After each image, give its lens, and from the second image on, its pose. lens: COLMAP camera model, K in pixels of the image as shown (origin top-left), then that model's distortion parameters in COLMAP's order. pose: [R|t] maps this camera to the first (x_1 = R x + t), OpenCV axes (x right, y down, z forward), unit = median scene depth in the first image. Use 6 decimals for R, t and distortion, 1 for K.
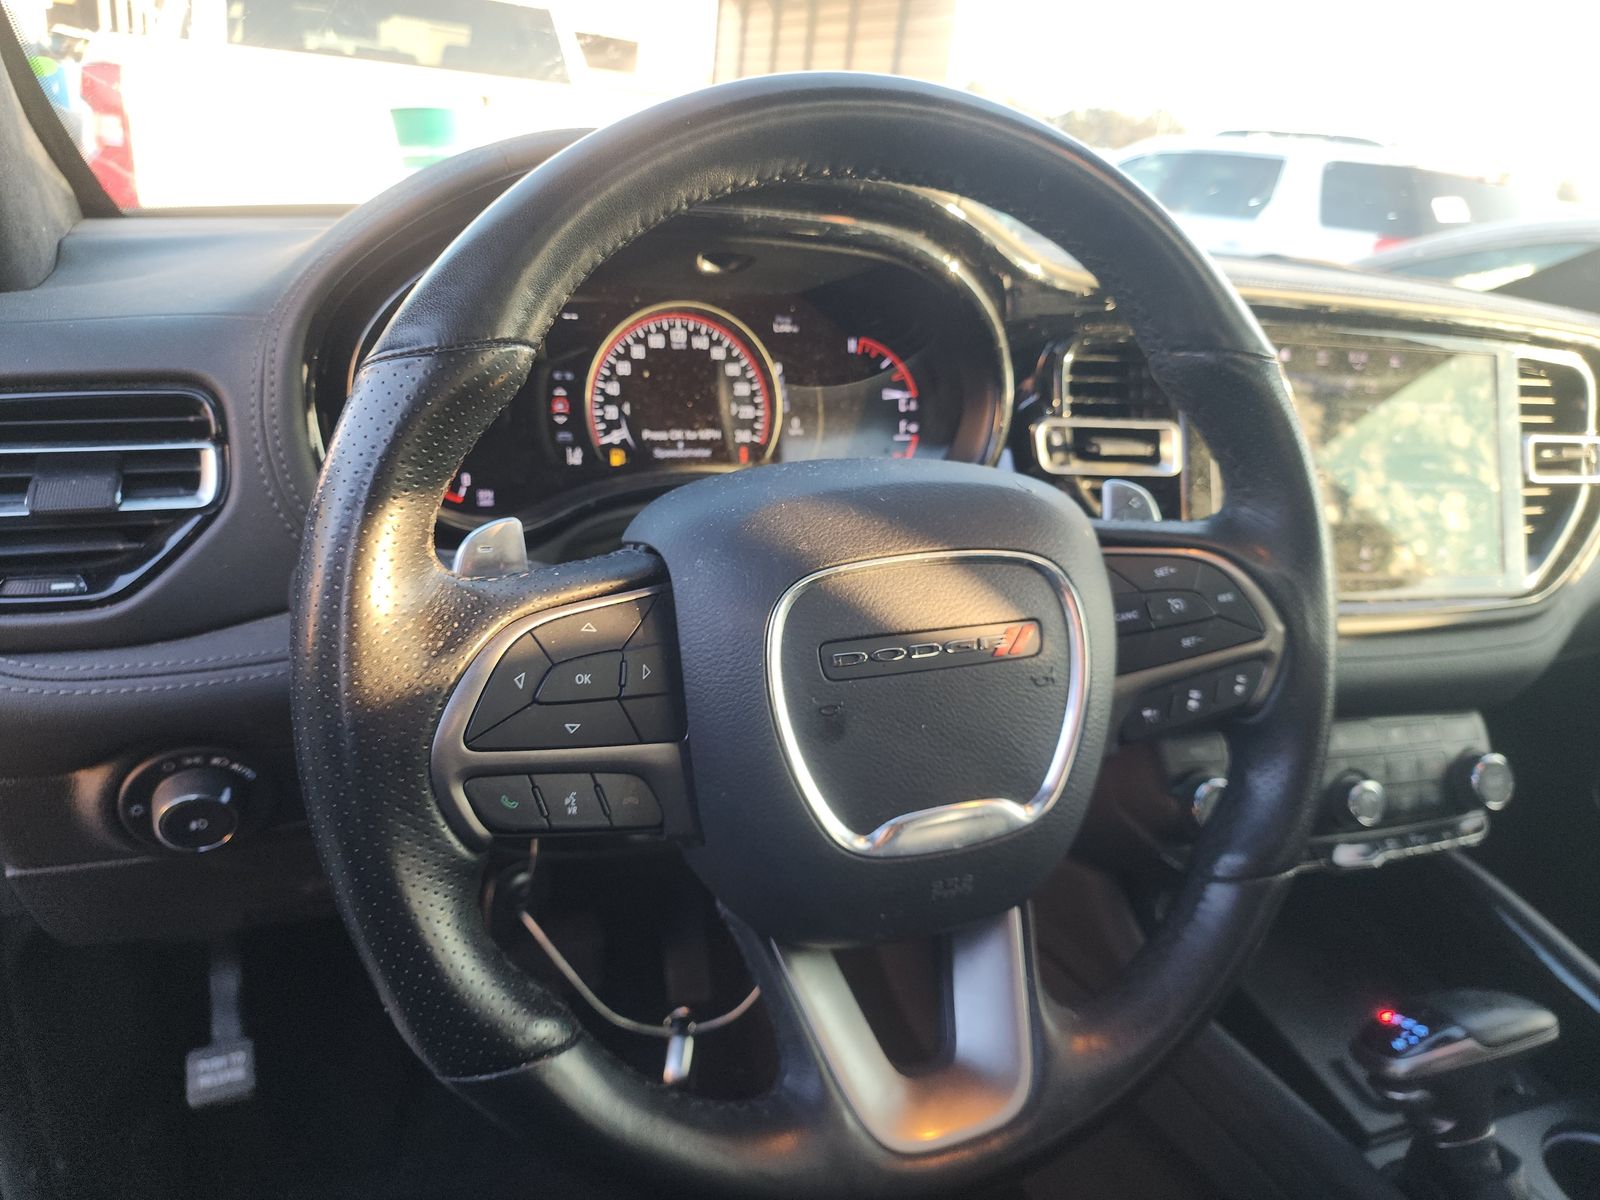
lens RADIAL K [[1077.2, 0, 800.1], [0, 1077.2, 604.2], [0, 0, 1]] dist [0.018850, -0.006586]
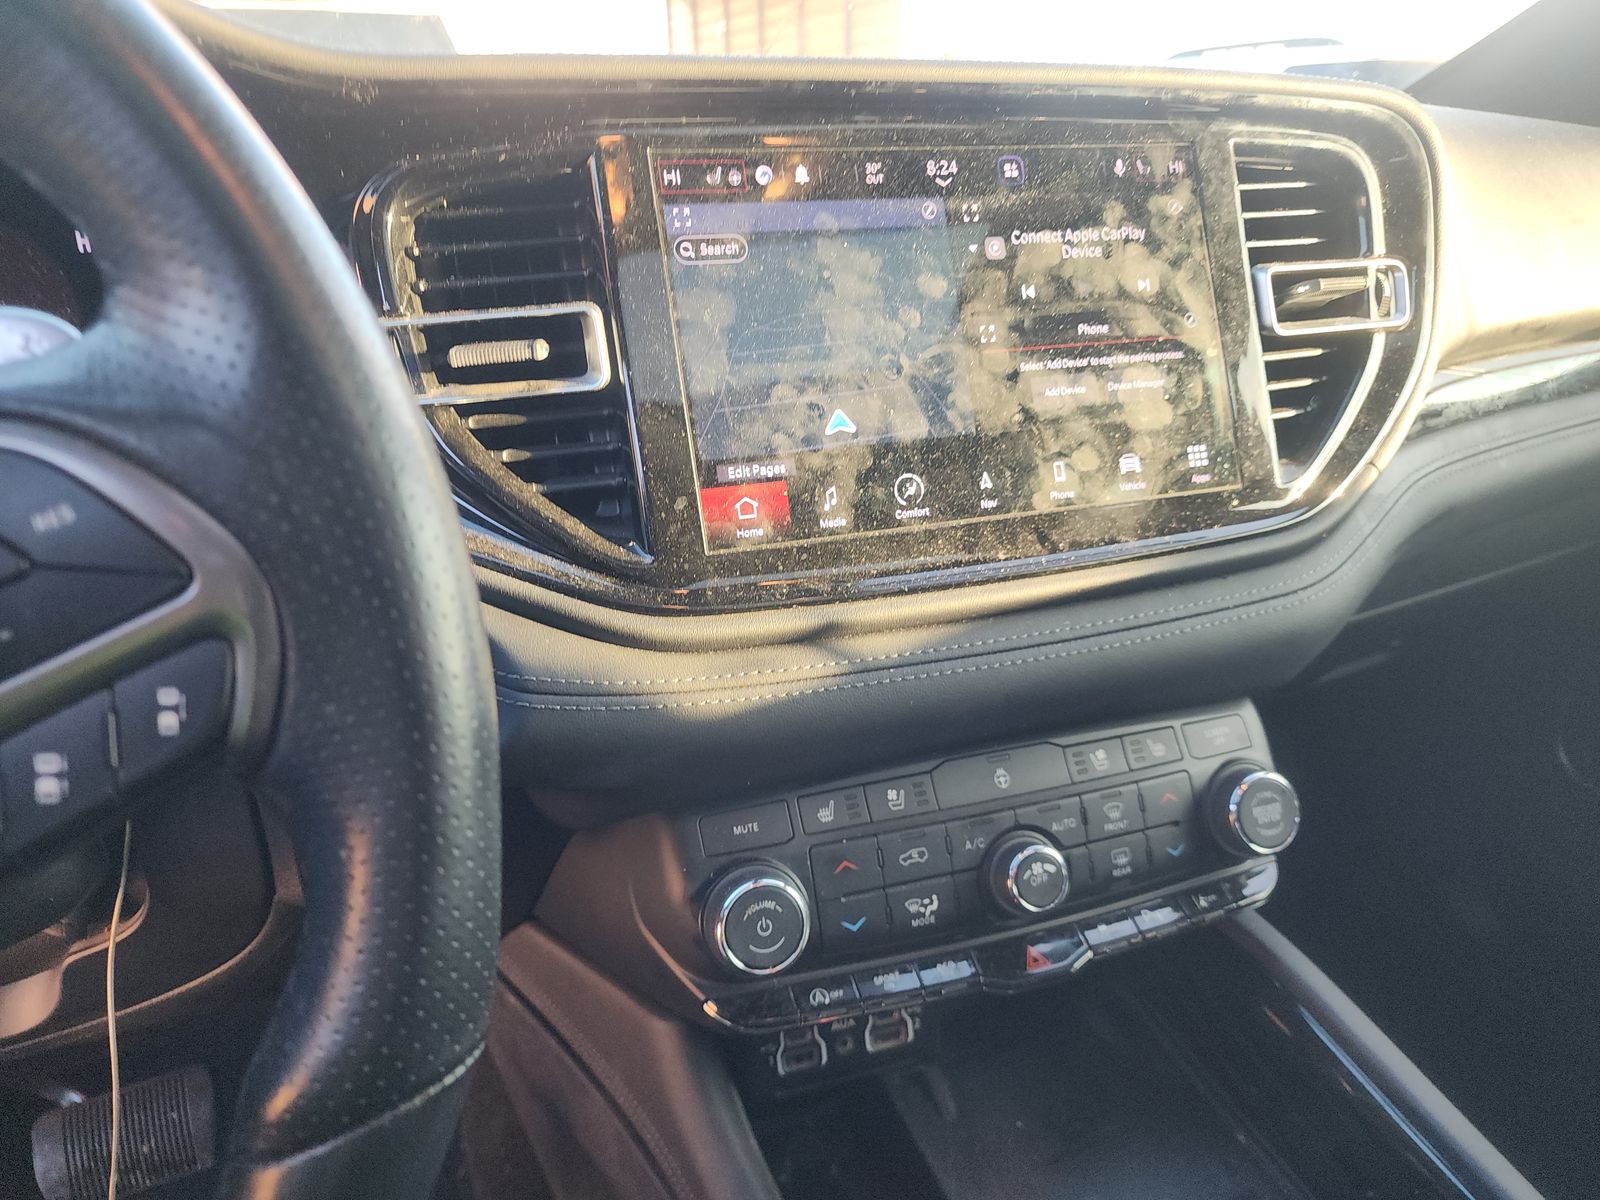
lens RADIAL K [[1077.2, 0, 797.0], [0, 1077.2, 599.8], [0, 0, 1]] dist [0.018850, -0.006586]
pose [[0.992624, -0.115483, -0.036906, 0.534979], [0.115562, 0.993300, -0.000003, 0.009748], [0.036659, -0.004262, 0.999319, 0.474123]]
